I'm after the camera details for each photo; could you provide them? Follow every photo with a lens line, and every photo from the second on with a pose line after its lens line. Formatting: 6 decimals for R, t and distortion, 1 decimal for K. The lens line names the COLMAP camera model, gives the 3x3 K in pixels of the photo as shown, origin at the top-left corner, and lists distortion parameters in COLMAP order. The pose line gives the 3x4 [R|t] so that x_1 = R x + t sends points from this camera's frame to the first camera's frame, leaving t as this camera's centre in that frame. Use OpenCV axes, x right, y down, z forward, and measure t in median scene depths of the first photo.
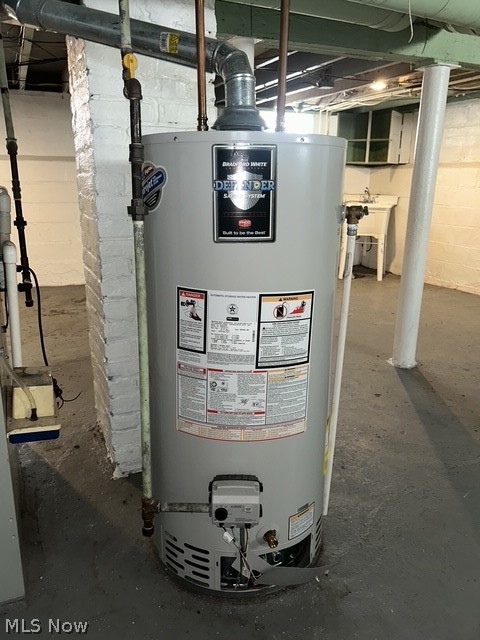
lens RADIAL K [[489.2, 0, 237.3], [0, 489.2, 321.5], [0, 0, 1]] dist [0.108437, -0.182459]
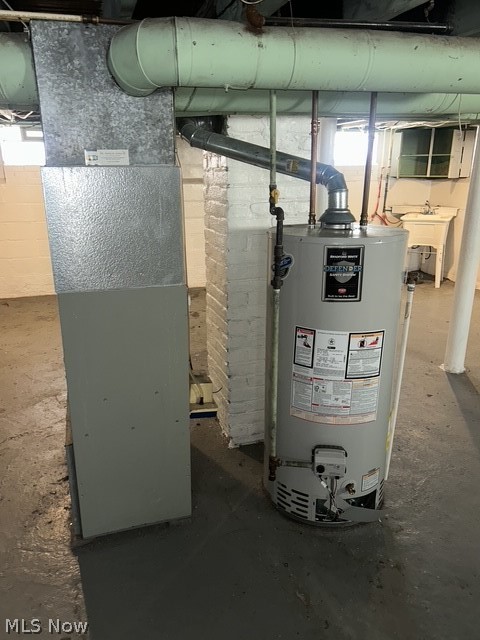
lens RADIAL K [[489.2, 0, 237.3], [0, 489.2, 321.5], [0, 0, 1]] dist [0.108437, -0.182459]
pose [[0.994086, 0.023560, -0.106006, -0.125944], [-0.021305, 0.999523, 0.022355, -0.102809], [0.106483, -0.019964, 0.994114, -0.533952]]
